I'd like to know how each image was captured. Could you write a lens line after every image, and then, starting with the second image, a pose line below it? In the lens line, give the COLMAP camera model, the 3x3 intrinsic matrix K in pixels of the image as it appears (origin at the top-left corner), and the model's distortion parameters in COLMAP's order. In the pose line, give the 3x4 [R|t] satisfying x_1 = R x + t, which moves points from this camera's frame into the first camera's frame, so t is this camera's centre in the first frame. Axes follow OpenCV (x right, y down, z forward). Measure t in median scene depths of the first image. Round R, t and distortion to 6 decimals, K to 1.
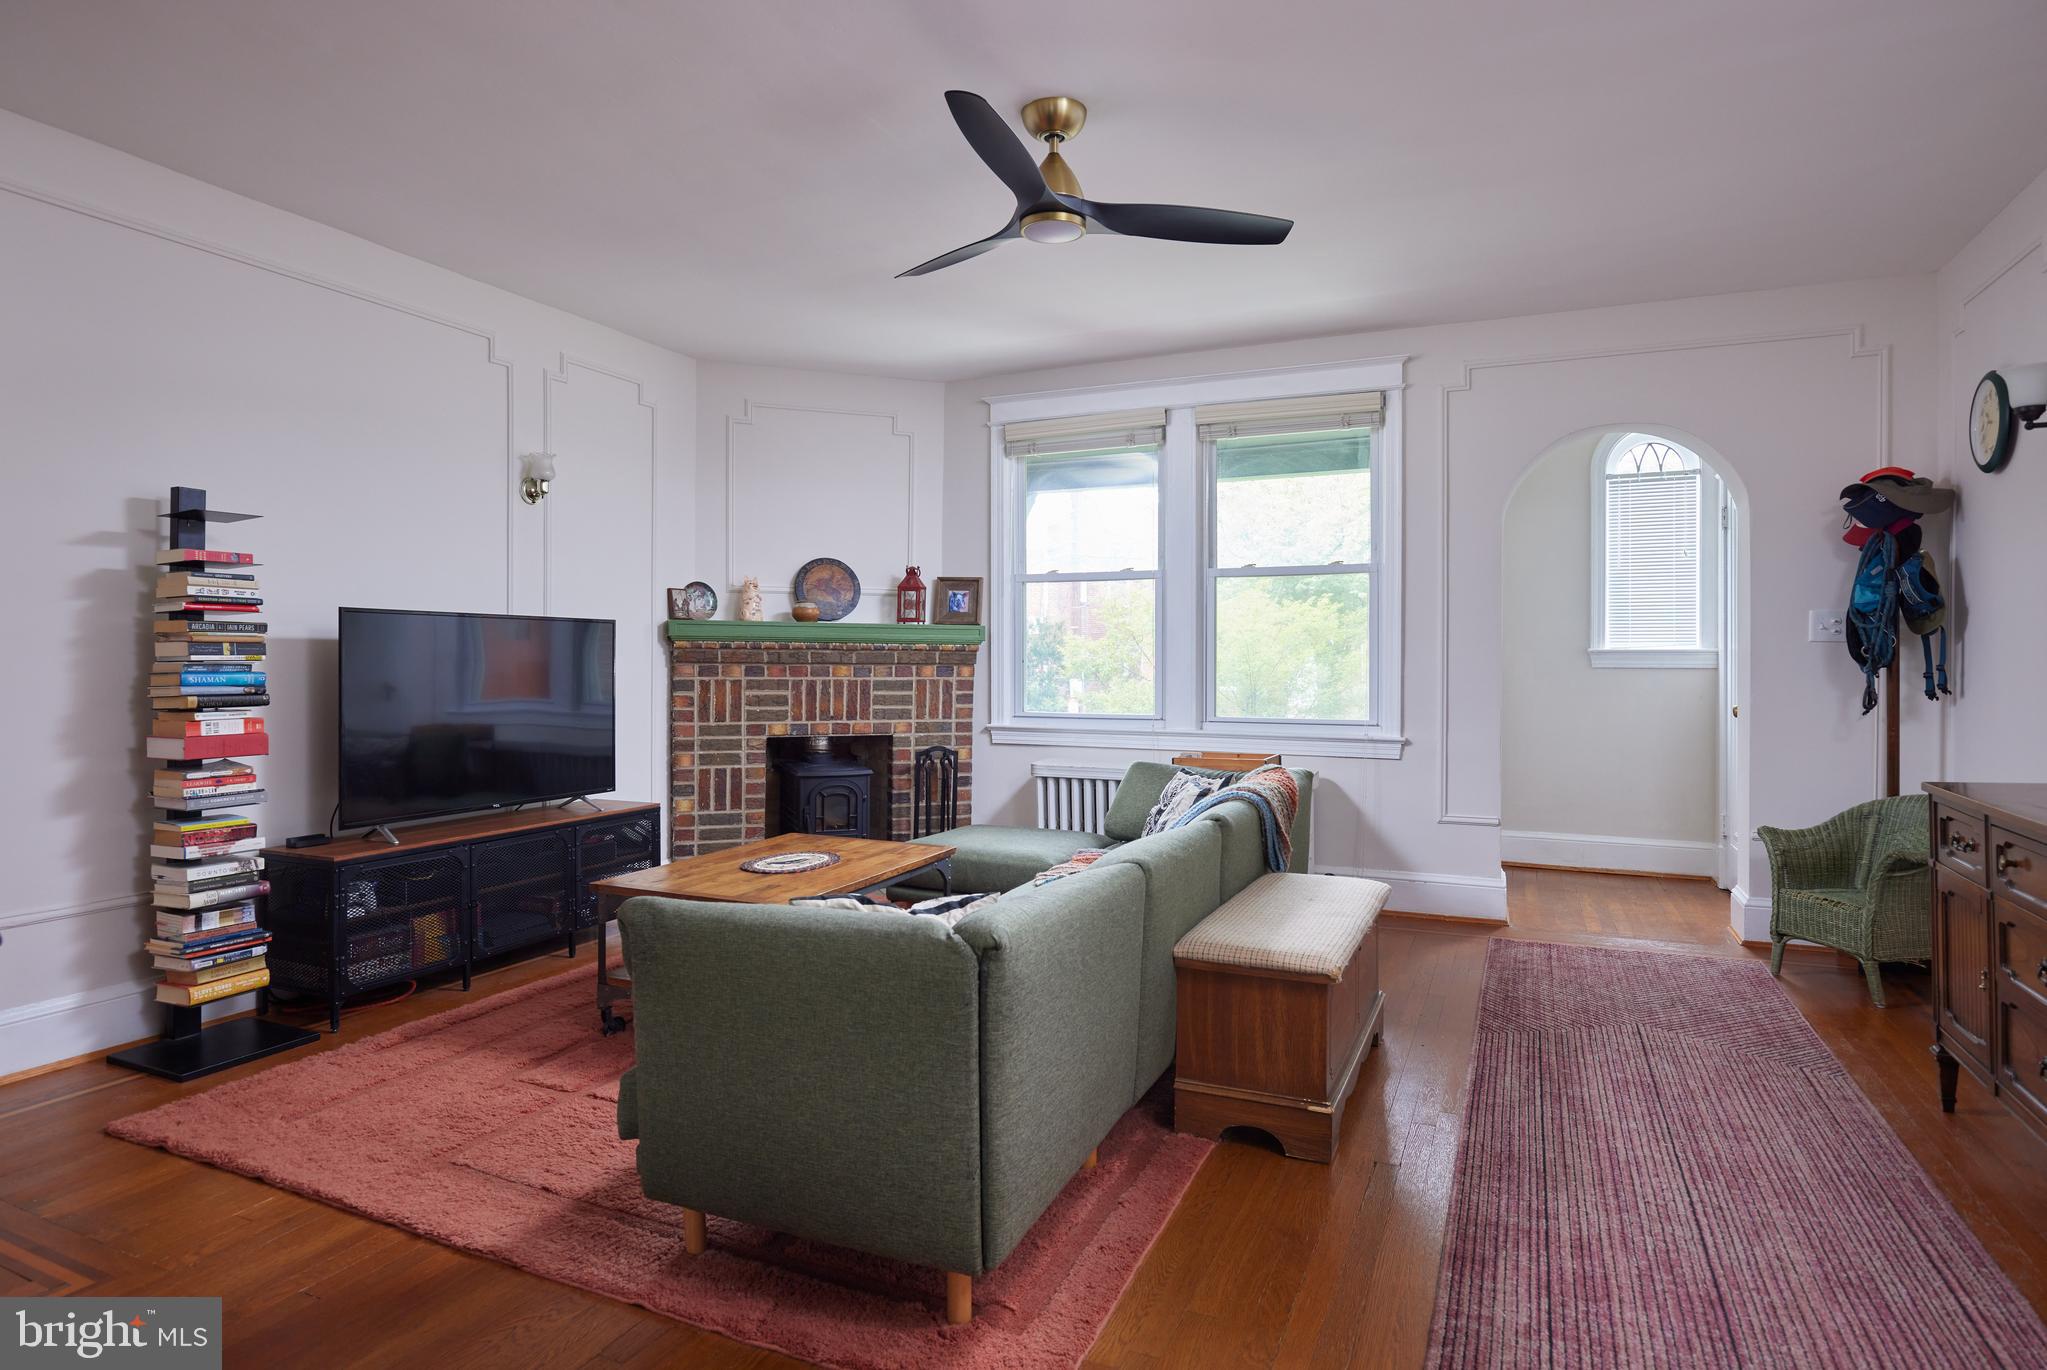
lens RADIAL K [[1177.3, 0, 992.9], [0, 1177.3, 664.3], [0, 0, 1]] dist [-0.006974, 0.003852]
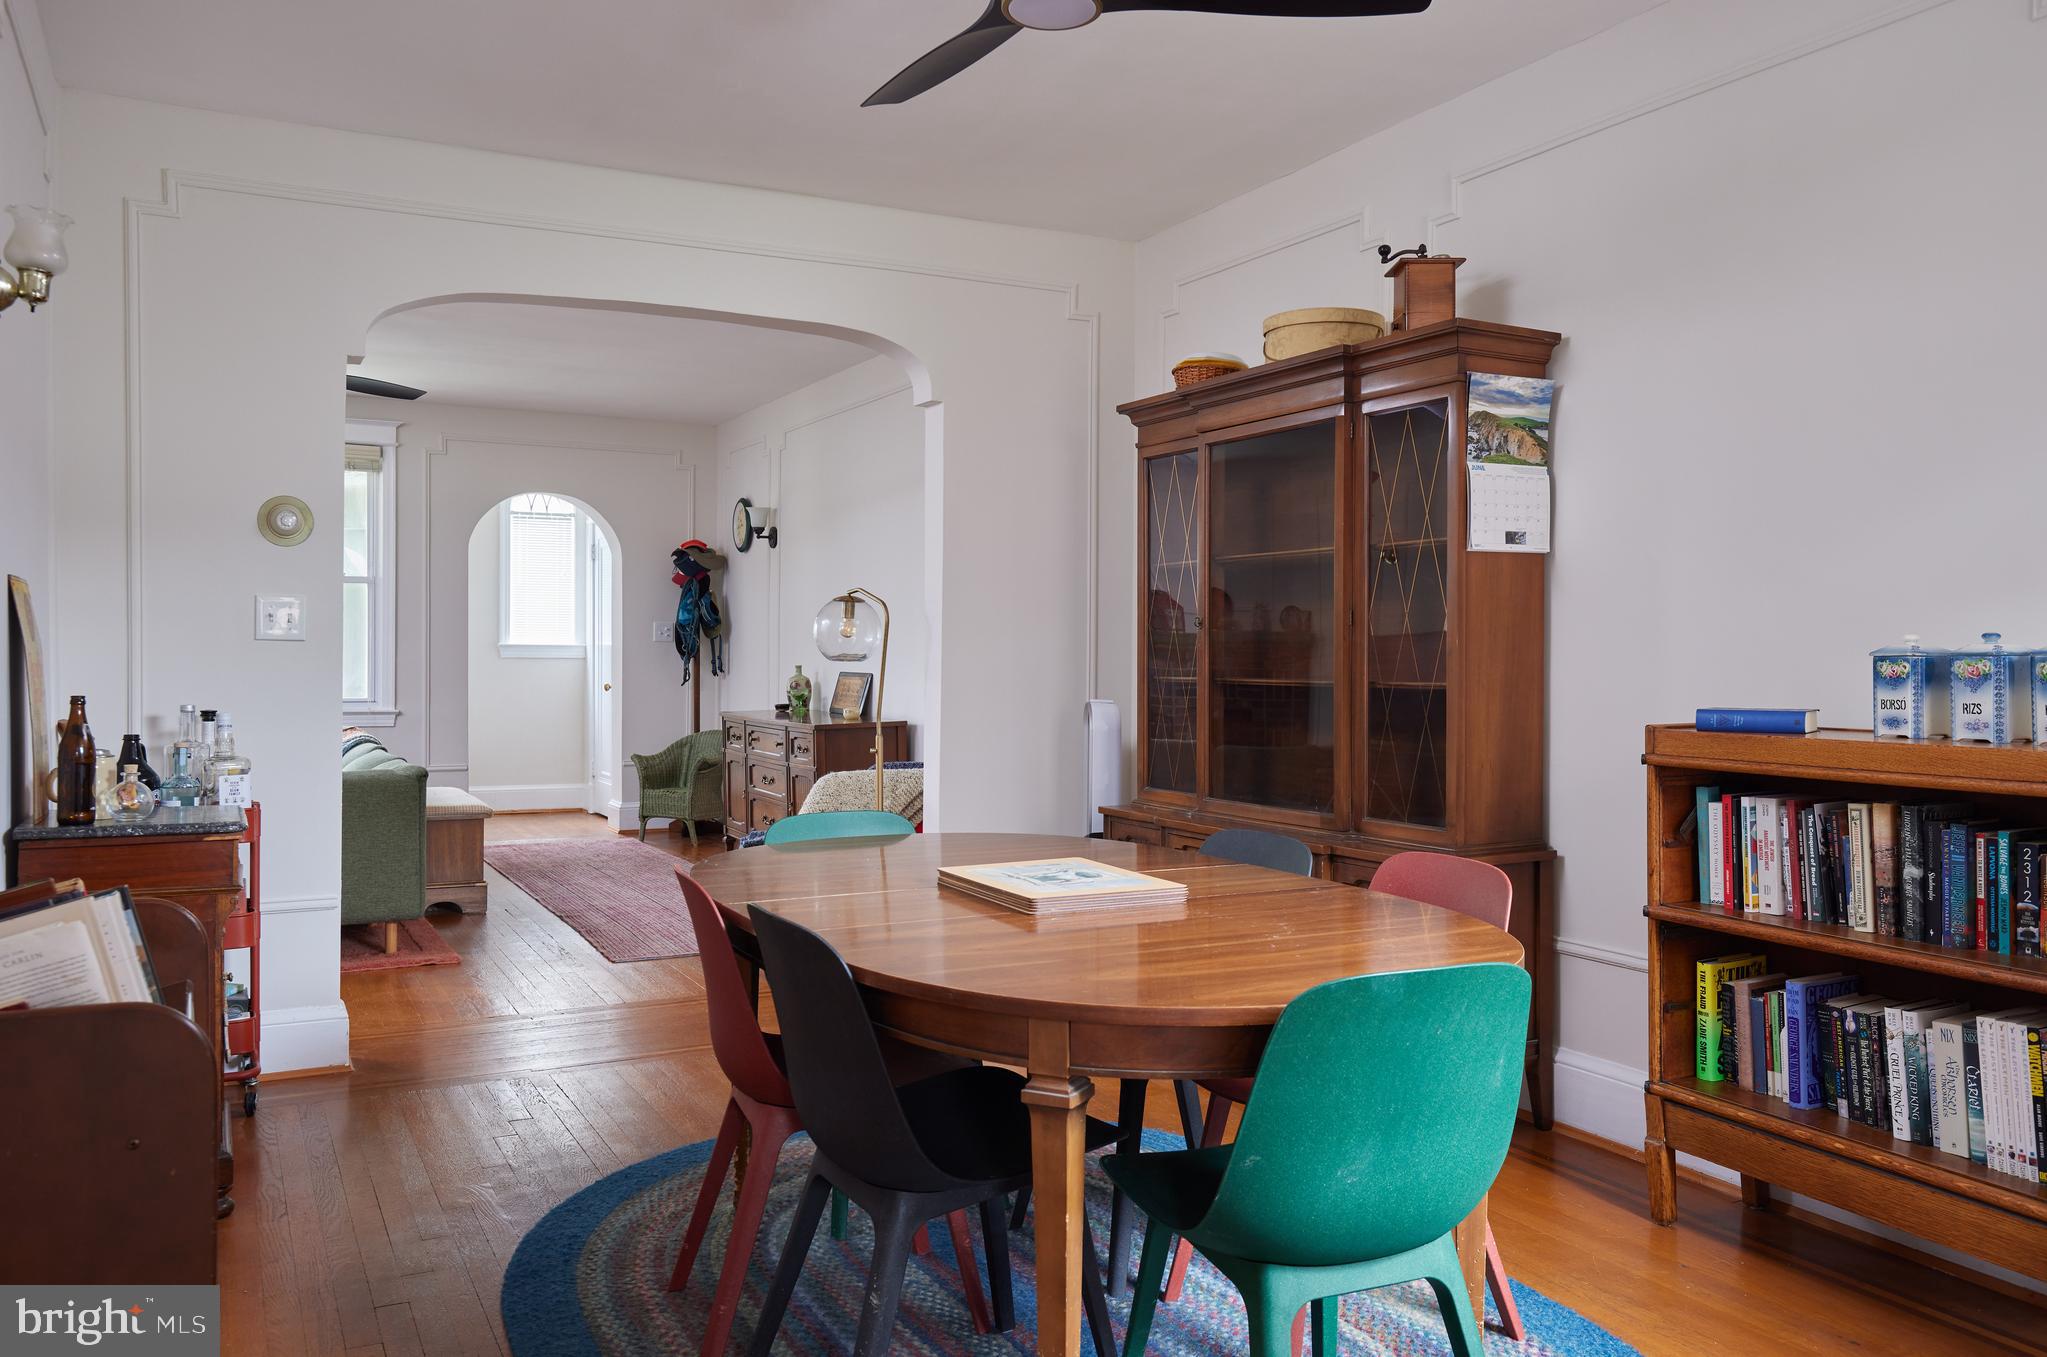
lens RADIAL K [[1549.7, 0, 1026.7], [0, 1549.7, 680.6], [0, 0, 1]] dist [-0.006674, -0.001519]
pose [[0.622155, -0.010092, 0.782829, -0.539808], [-0.003075, 0.999878, 0.015335, 0.000200], [-0.782888, -0.011948, 0.622048, -0.601132]]
